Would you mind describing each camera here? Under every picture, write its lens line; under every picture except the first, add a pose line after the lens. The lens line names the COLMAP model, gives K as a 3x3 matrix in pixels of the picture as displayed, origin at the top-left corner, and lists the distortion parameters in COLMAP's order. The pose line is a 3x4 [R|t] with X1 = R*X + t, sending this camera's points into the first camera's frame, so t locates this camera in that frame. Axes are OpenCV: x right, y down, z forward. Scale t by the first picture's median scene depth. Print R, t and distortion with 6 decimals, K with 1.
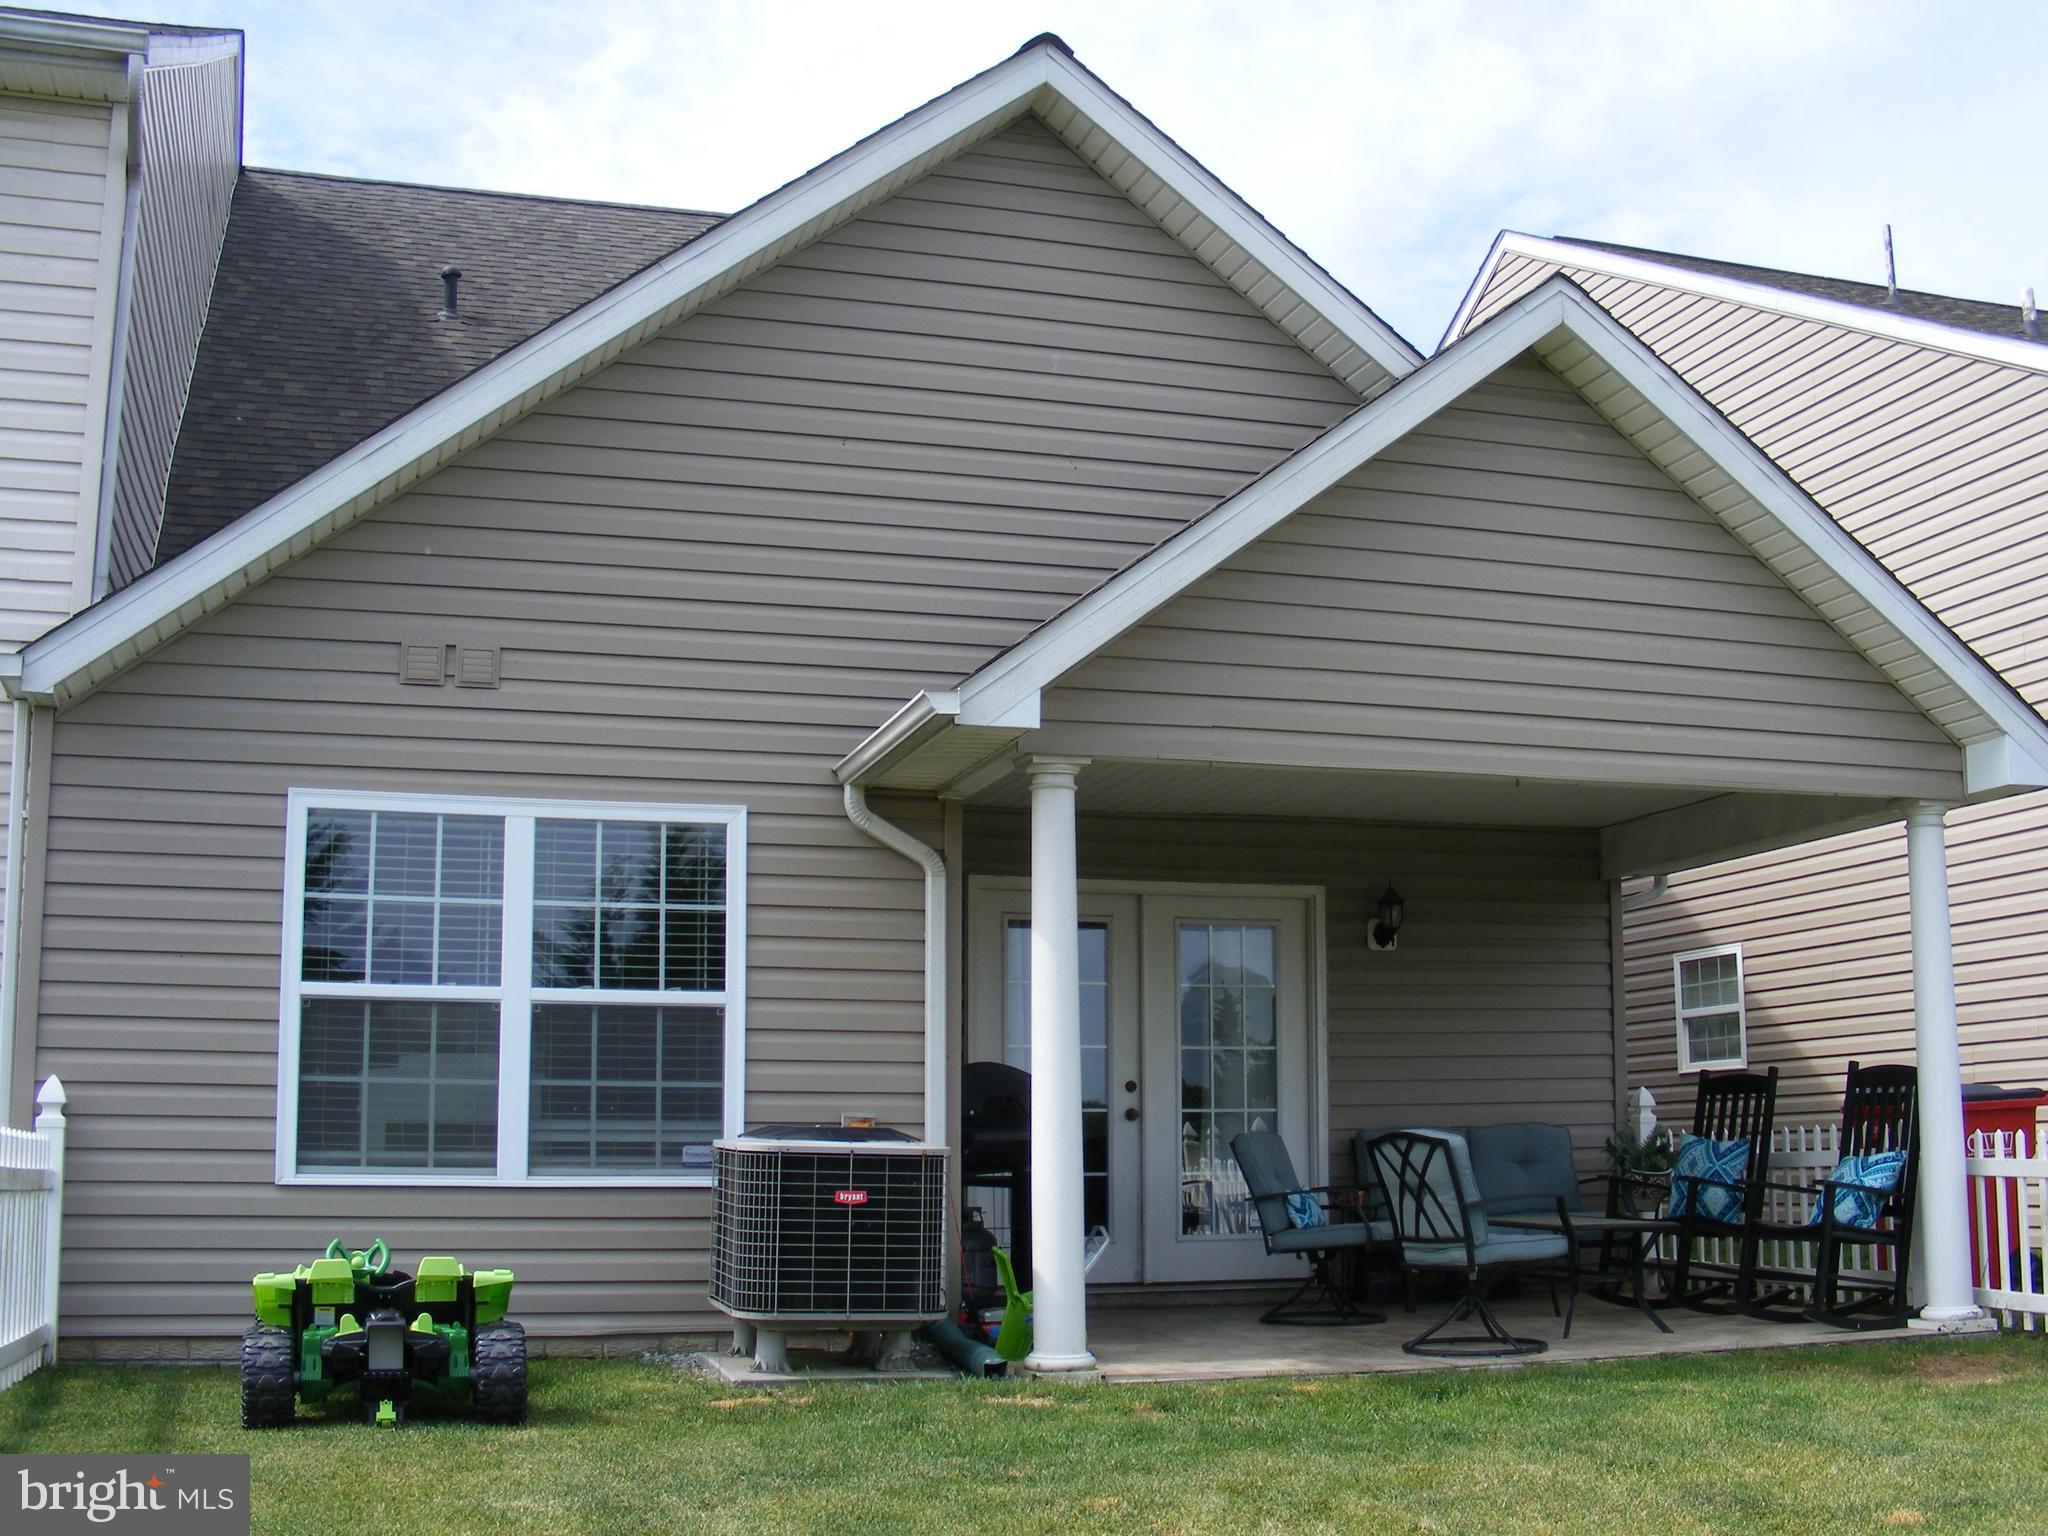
lens RADIAL K [[2337.7, 0, 1024.0], [0, 2337.7, 768.0], [0, 0, 1]] dist [-0.233020, 0.184364]
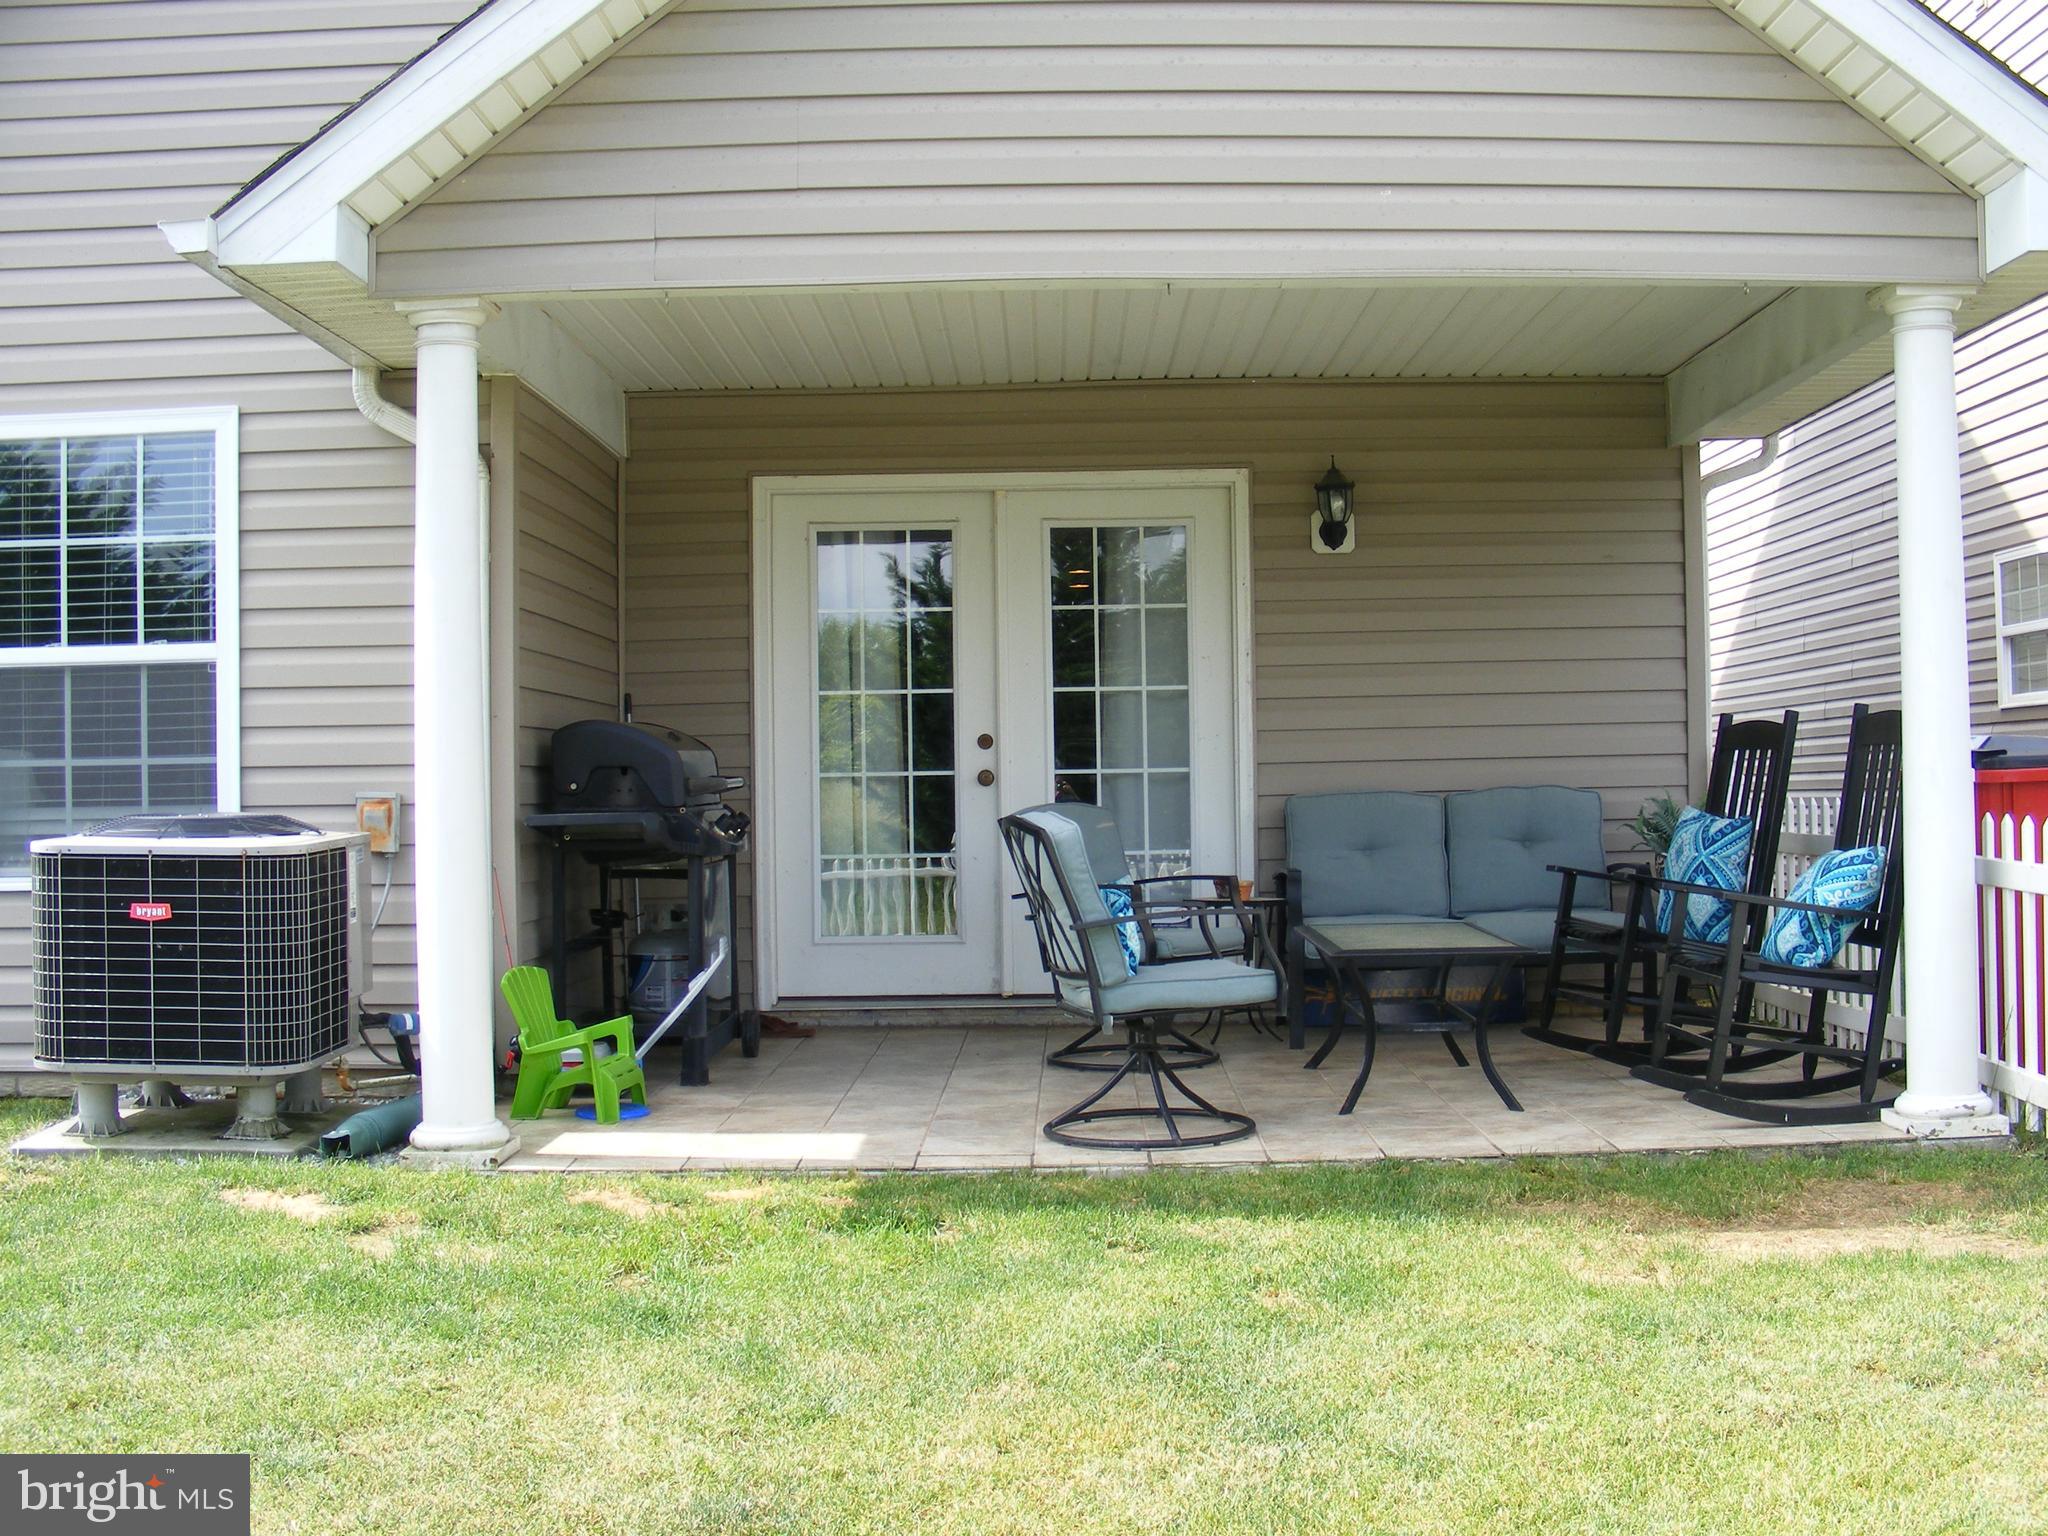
lens RADIAL K [[2337.7, 0, 1024.0], [0, 2337.7, 768.0], [0, 0, 1]] dist [-0.233020, 0.184364]
pose [[0.953712, -0.013888, -0.300399, 0.361666], [0.060429, 0.987407, 0.146202, 0.041204], [0.294586, -0.157588, 0.942542, 0.338931]]
